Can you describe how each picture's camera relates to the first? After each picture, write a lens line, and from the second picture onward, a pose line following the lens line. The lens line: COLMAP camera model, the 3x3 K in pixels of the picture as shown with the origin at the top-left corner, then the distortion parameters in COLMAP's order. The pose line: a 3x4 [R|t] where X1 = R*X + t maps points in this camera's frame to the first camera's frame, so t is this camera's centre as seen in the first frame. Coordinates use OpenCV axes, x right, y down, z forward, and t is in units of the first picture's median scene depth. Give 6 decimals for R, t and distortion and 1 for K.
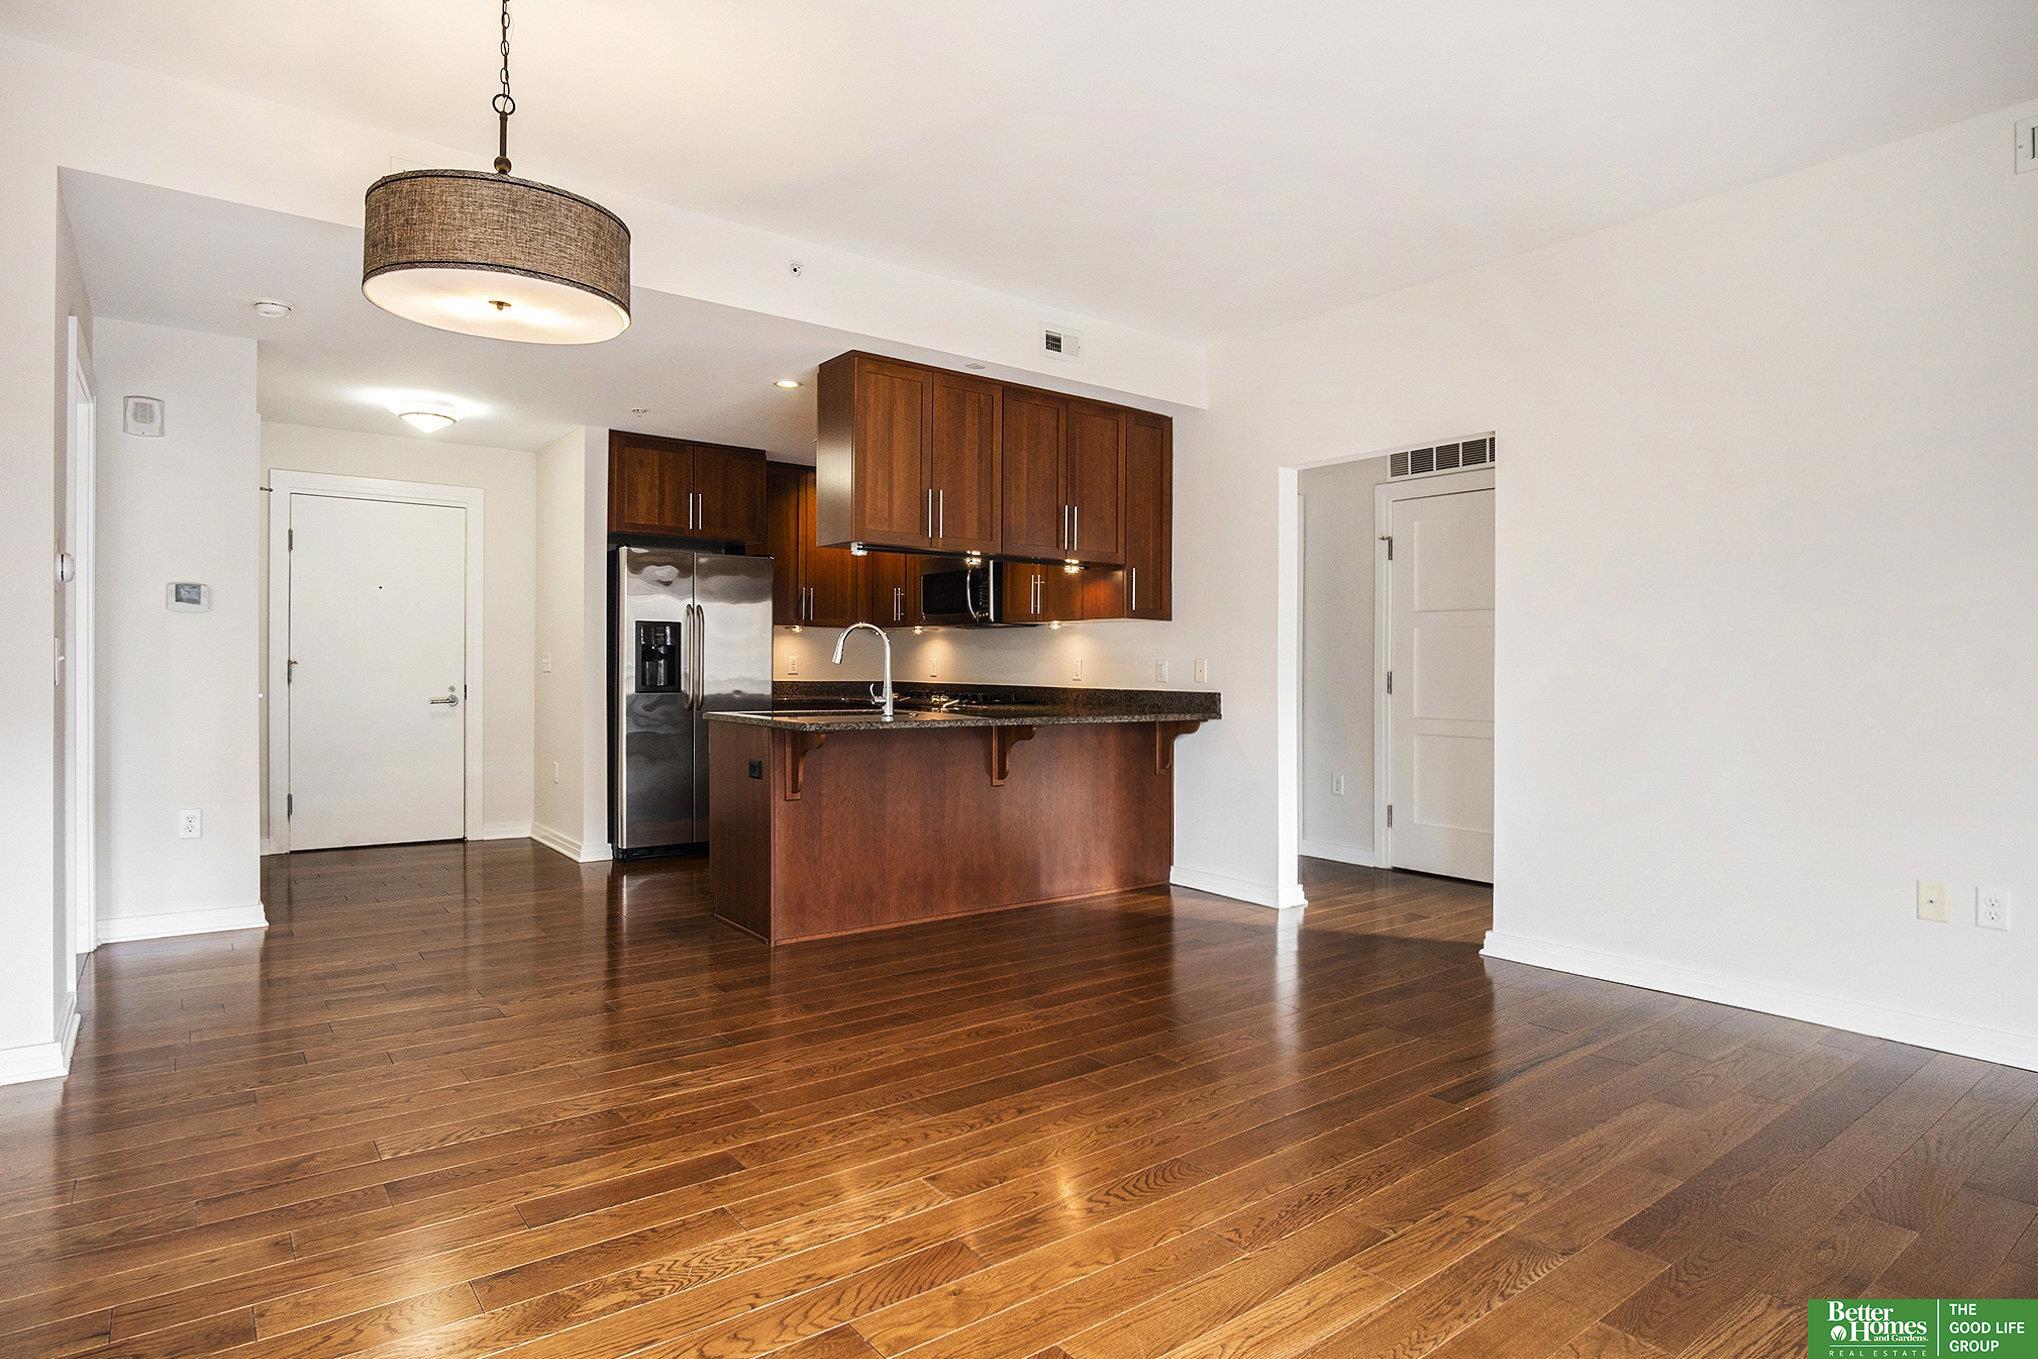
lens RADIAL K [[1119.8, 0, 1011.1], [0, 1119.8, 668.9], [0, 0, 1]] dist [-0.003852, -0.001858]
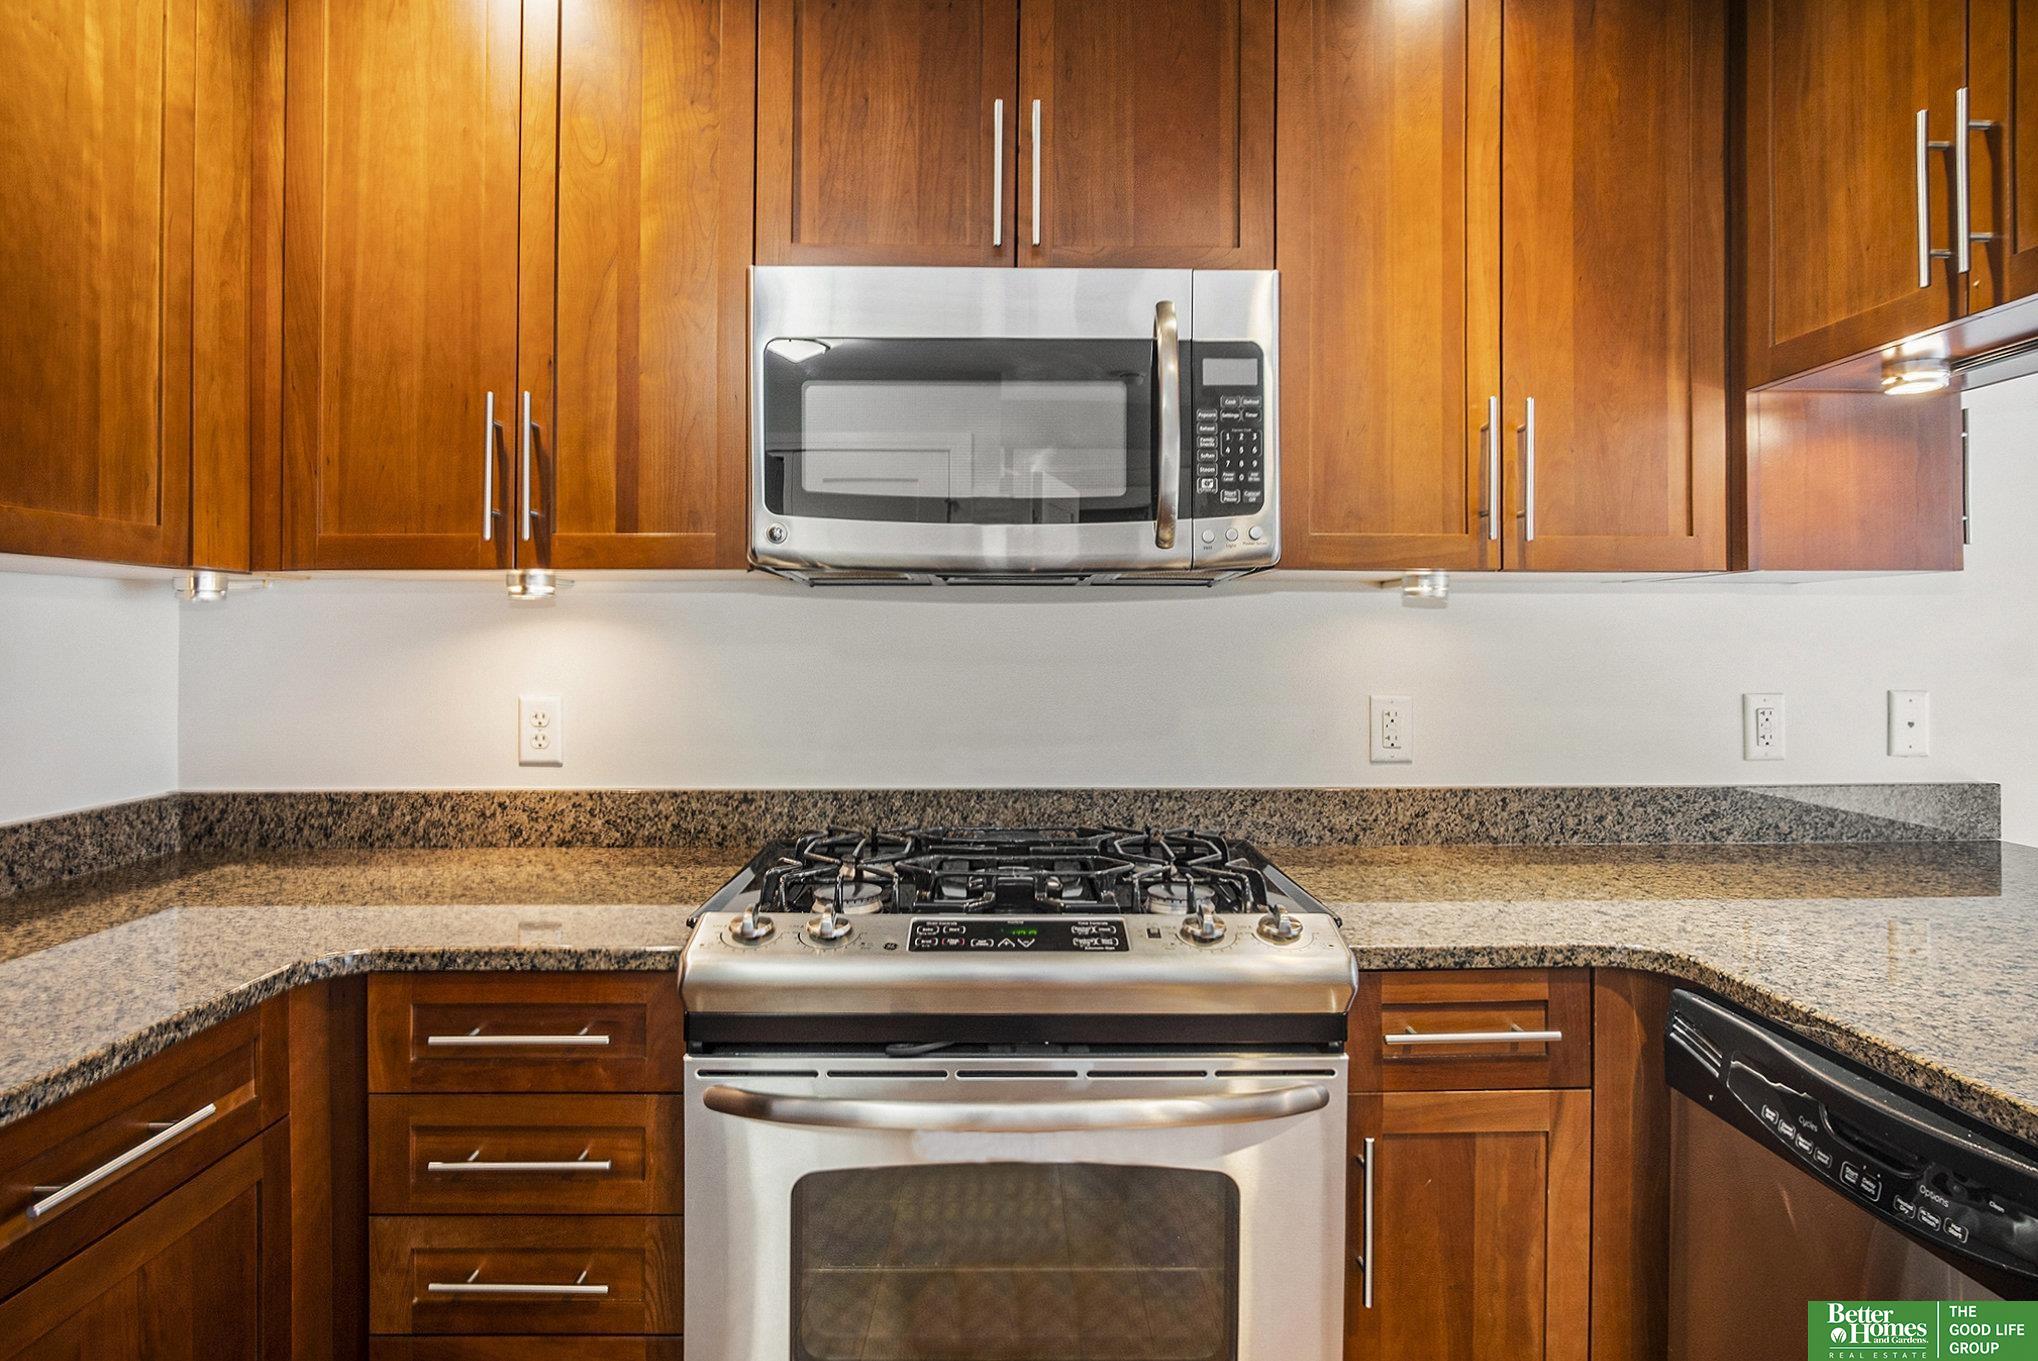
lens RADIAL K [[1137.2, 0, 995.6], [0, 1137.2, 647.0], [0, 0, 1]] dist [-0.011306, 0.000884]
pose [[0.593318, -0.012675, 0.804869, -0.253820], [0.008408, 0.999919, 0.009548, -0.026175], [-0.804925, 0.001103, 0.593376, 0.898830]]
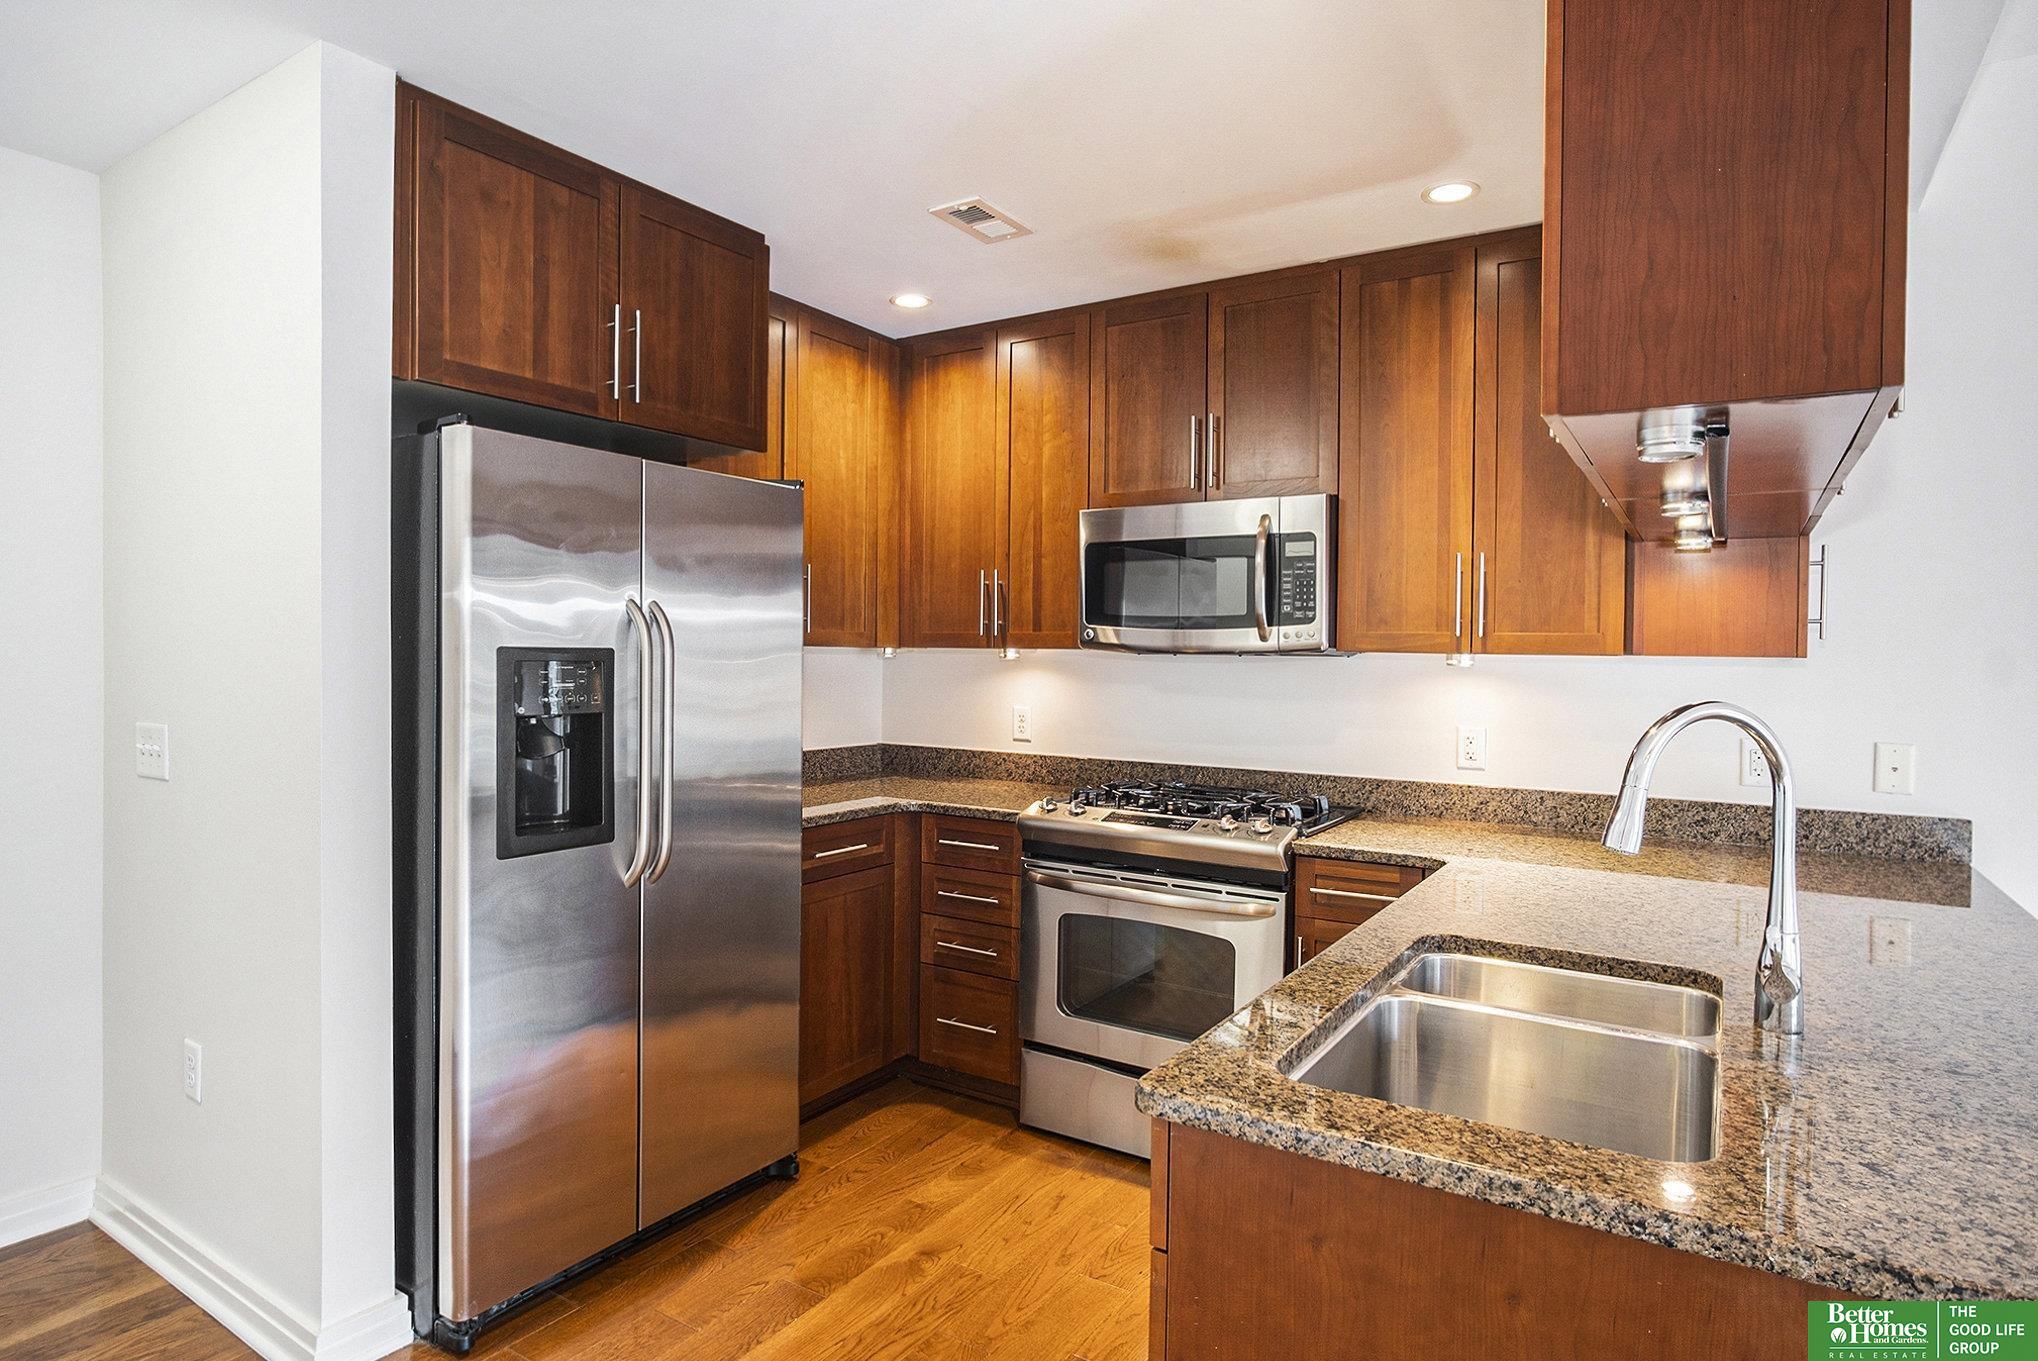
lens RADIAL K [[1119.8, 0, 1011.1], [0, 1119.8, 669.9], [0, 0, 1]] dist [-0.003852, -0.001858]
pose [[0.943490, 0.002082, 0.331395, -0.288876], [-0.006344, 0.999910, 0.011780, -0.038356], [-0.331341, -0.013216, 0.943418, 0.601732]]
